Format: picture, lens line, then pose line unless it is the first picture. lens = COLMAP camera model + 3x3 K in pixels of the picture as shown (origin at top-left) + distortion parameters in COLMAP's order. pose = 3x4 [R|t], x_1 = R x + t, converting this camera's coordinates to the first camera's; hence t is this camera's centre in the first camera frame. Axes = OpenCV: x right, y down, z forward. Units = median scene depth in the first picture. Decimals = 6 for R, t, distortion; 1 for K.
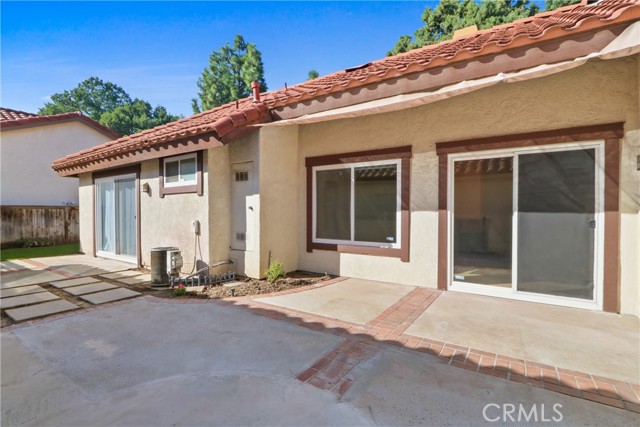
lens RADIAL K [[294.0, 0, 321.9], [0, 294.0, 213.6], [0, 0, 1]] dist [-0.016464, -0.000798]
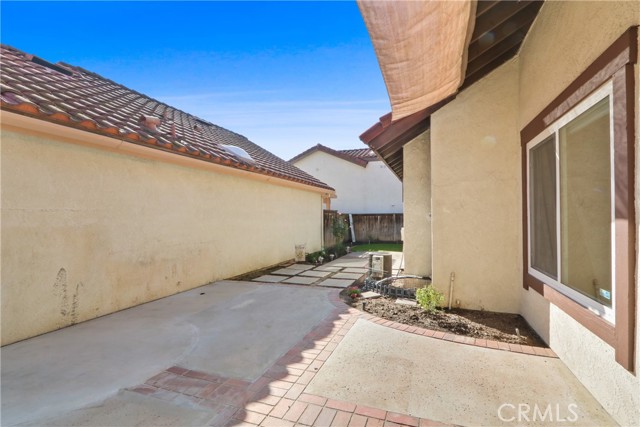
lens RADIAL K [[294.0, 0, 322.3], [0, 294.0, 215.8], [0, 0, 1]] dist [-0.016464, -0.000798]
pose [[0.245880, -0.006319, -0.969280, 0.682241], [-0.003865, 0.999964, -0.007500, -0.016149], [0.969293, 0.005590, 0.245847, 0.743154]]
